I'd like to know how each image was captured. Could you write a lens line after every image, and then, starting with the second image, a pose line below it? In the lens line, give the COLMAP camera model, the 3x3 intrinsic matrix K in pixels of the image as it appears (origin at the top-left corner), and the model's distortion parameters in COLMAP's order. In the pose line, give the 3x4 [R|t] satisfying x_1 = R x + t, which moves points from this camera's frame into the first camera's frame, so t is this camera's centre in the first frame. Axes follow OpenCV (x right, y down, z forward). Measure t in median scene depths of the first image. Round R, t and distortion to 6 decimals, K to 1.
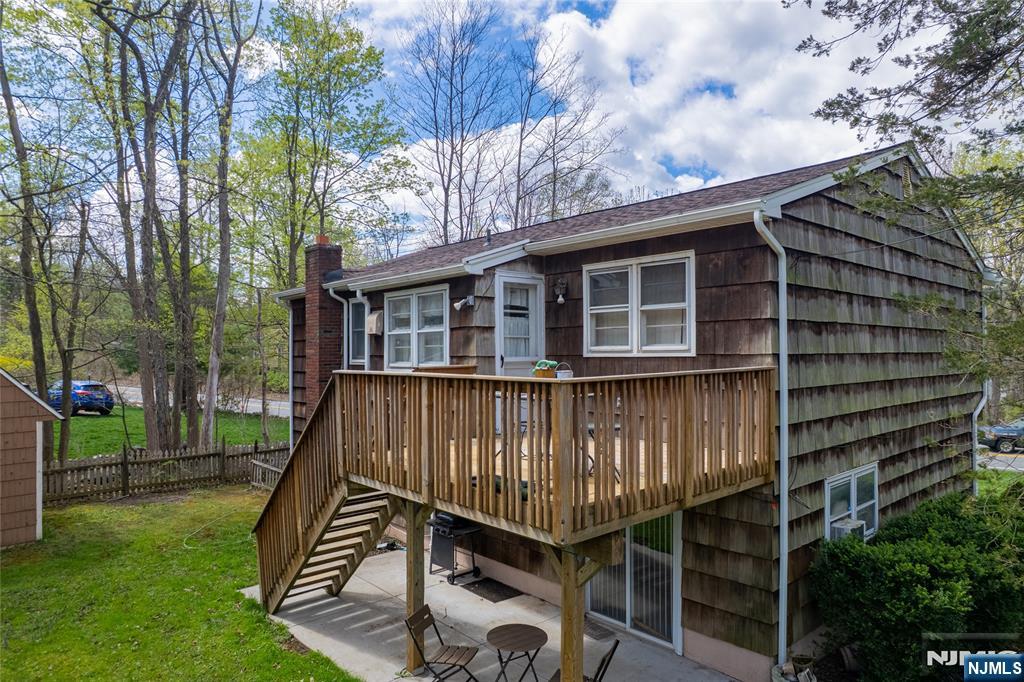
lens RADIAL K [[659.5, 0, 508.3], [0, 659.5, 348.6], [0, 0, 1]] dist [-0.076979, 0.069887]
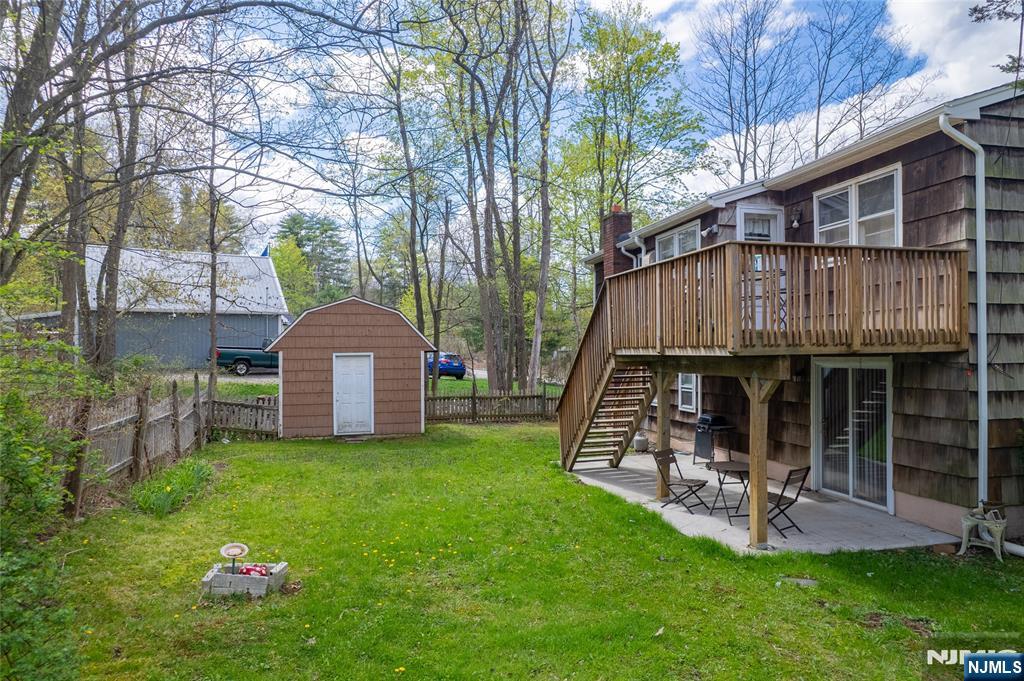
lens RADIAL K [[659.5, 0, 504.8], [0, 659.5, 349.0], [0, 0, 1]] dist [-0.076979, 0.069887]
pose [[0.883893, -0.001313, -0.467688, 0.167608], [0.001522, 0.999999, 0.000069, 0.152845], [0.467687, -0.000773, 0.883894, -0.291120]]
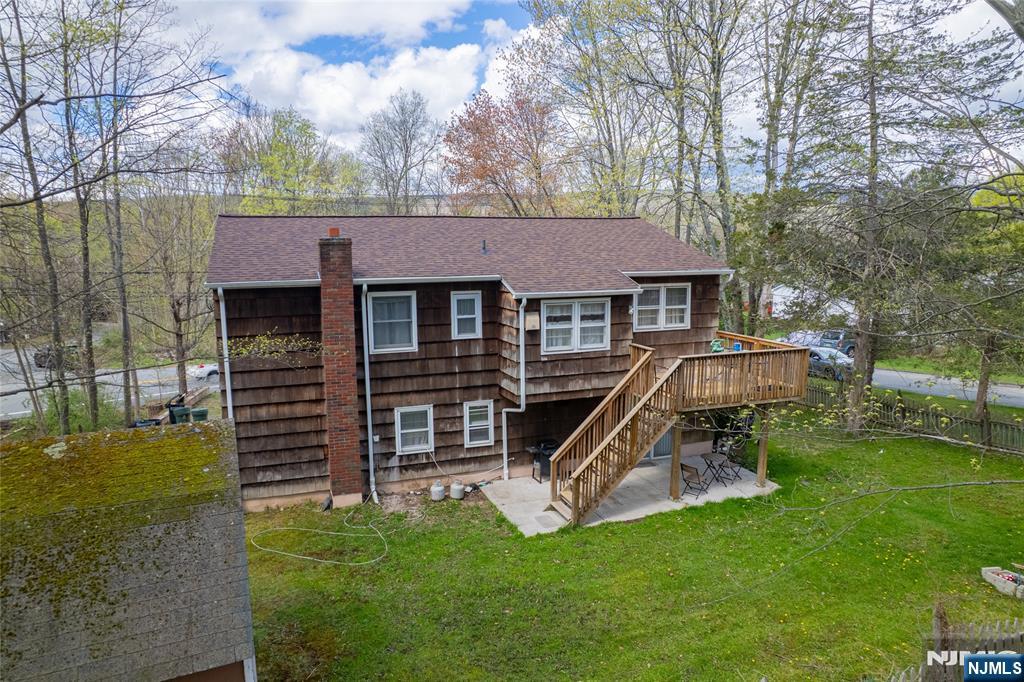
lens RADIAL K [[659.5, 0, 509.4], [0, 659.5, 342.1], [0, 0, 1]] dist [-0.076979, 0.069887]
pose [[0.361575, -0.128138, 0.923496, -1.788798], [0.000191, 0.990521, 0.137364, -0.221746], [-0.932343, -0.049491, 0.358172, 0.642626]]
